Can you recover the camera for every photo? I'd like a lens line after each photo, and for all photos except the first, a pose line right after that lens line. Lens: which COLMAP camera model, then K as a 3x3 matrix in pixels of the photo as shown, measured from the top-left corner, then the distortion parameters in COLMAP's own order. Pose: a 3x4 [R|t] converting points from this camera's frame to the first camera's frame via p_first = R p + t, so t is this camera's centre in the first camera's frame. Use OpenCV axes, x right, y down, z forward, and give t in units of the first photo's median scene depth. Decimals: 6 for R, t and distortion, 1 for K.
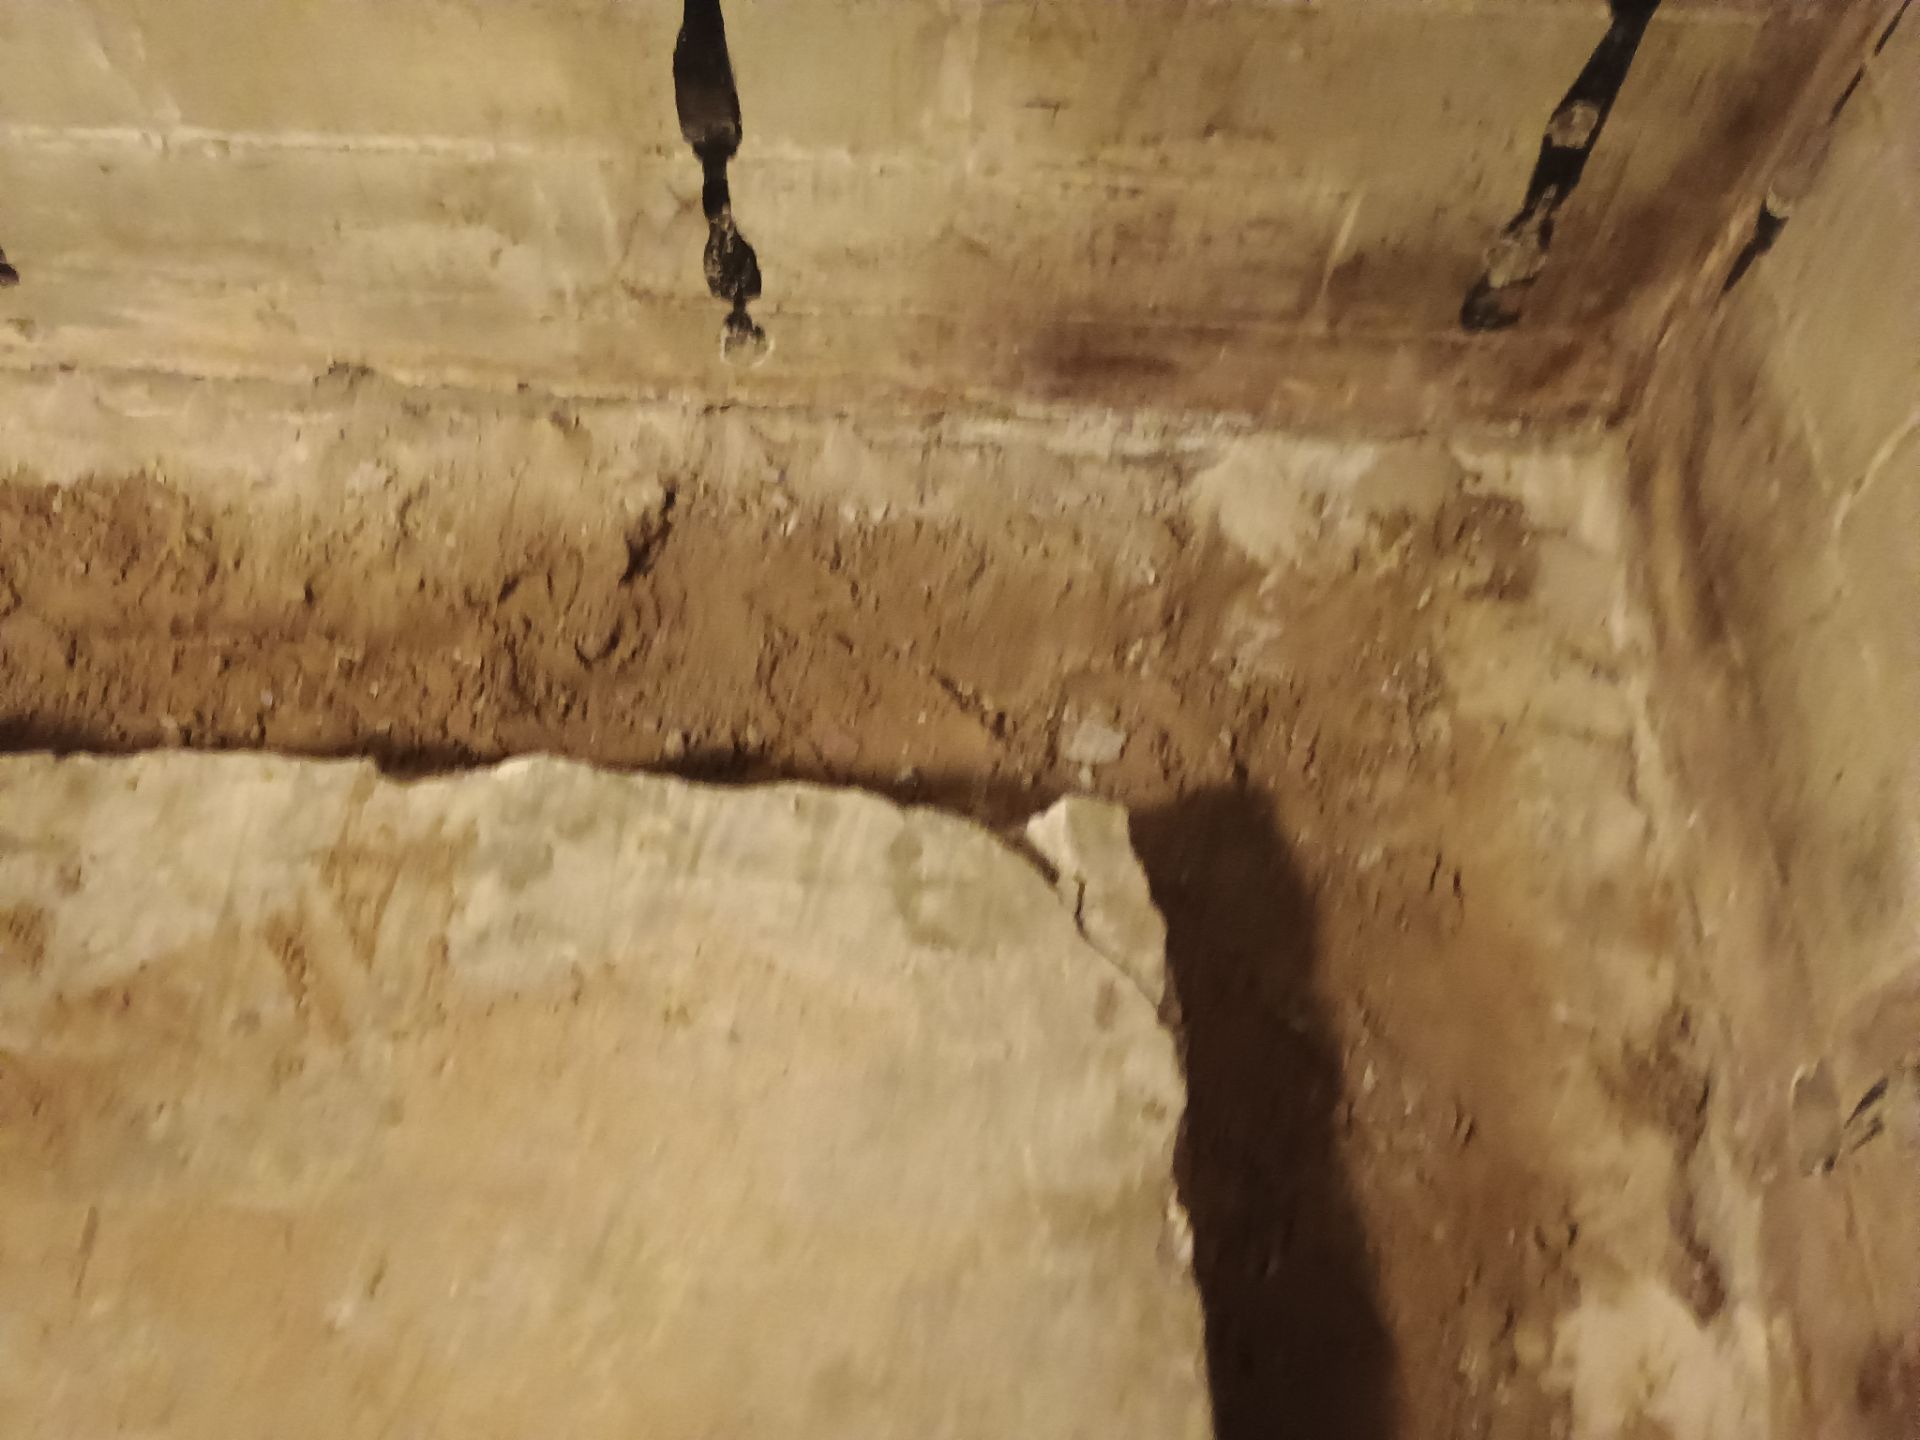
lens RADIAL K [[1634.0, 0, 960.0], [0, 1634.0, 720.0], [0, 0, 1]] dist [0.047464, -0.064245]
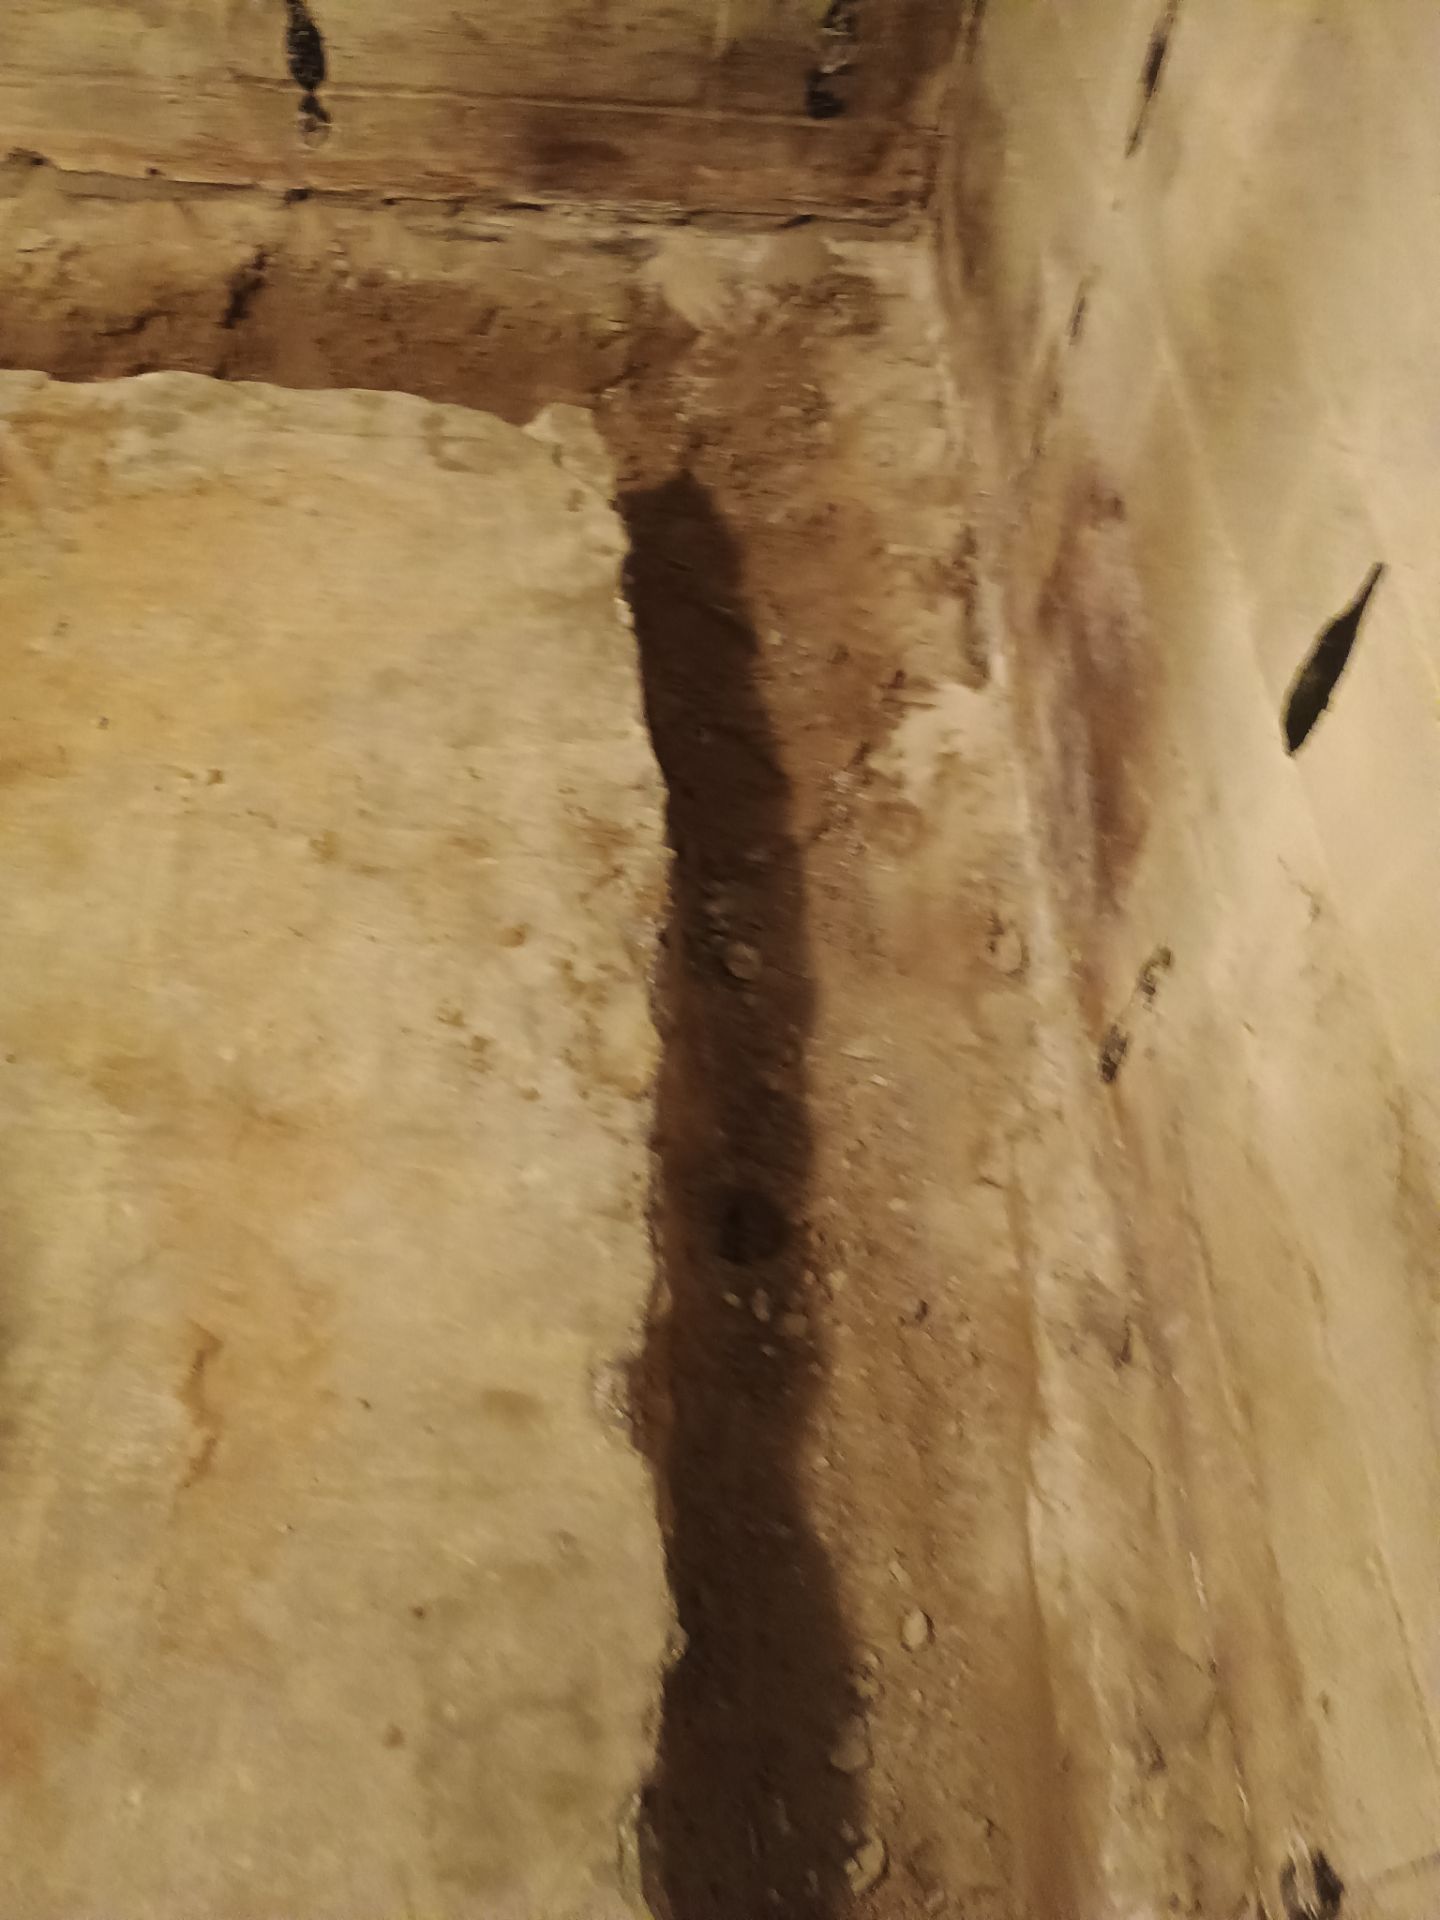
lens RADIAL K [[1634.0, 0, 720.0], [0, 1634.0, 960.0], [0, 0, 1]] dist [0.047464, -0.064245]
pose [[0.994205, -0.024944, 0.104564, 0.050419], [0.036140, 0.993646, -0.106592, 0.675615], [-0.101241, 0.109753, 0.988789, -0.376331]]
